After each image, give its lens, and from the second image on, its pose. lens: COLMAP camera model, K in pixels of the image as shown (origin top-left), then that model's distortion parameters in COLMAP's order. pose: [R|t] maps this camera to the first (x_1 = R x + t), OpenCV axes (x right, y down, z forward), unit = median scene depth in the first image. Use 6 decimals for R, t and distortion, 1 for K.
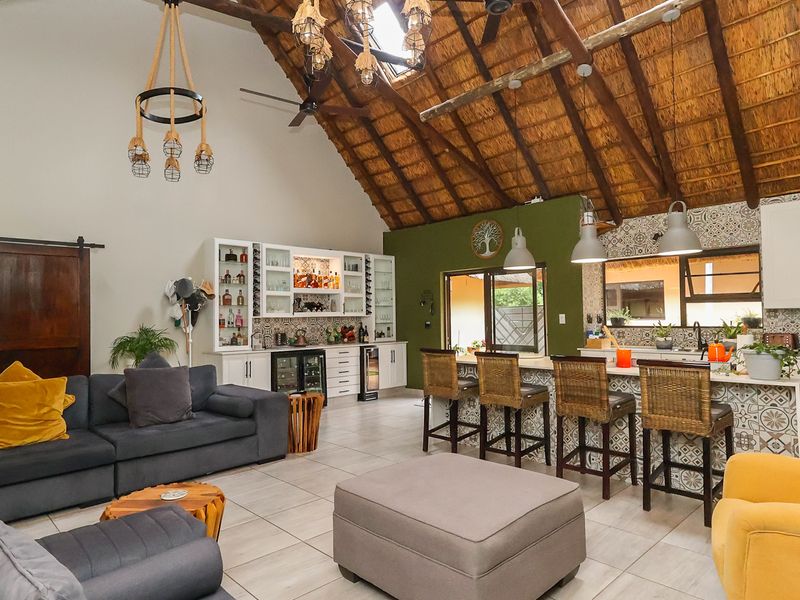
lens RADIAL K [[503.5, 0, 401.7], [0, 503.5, 302.2], [0, 0, 1]] dist [0.020483, 0.001166]
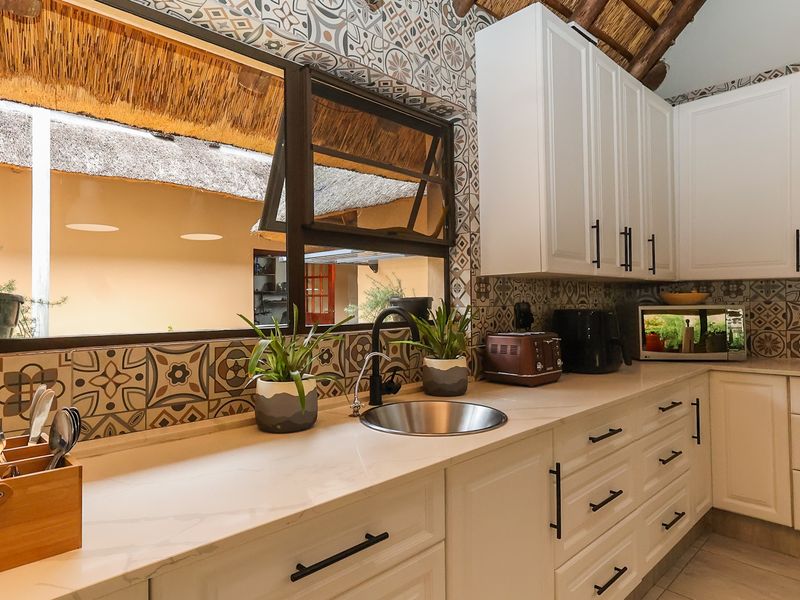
lens RADIAL K [[503.5, 0, 398.8], [0, 503.5, 294.3], [0, 0, 1]] dist [0.020483, 0.001166]
pose [[0.003496, 0.021312, 0.999767, 0.250068], [-0.027302, 0.999402, -0.021209, 0.030413], [-0.999621, -0.027221, 0.004076, 0.837738]]
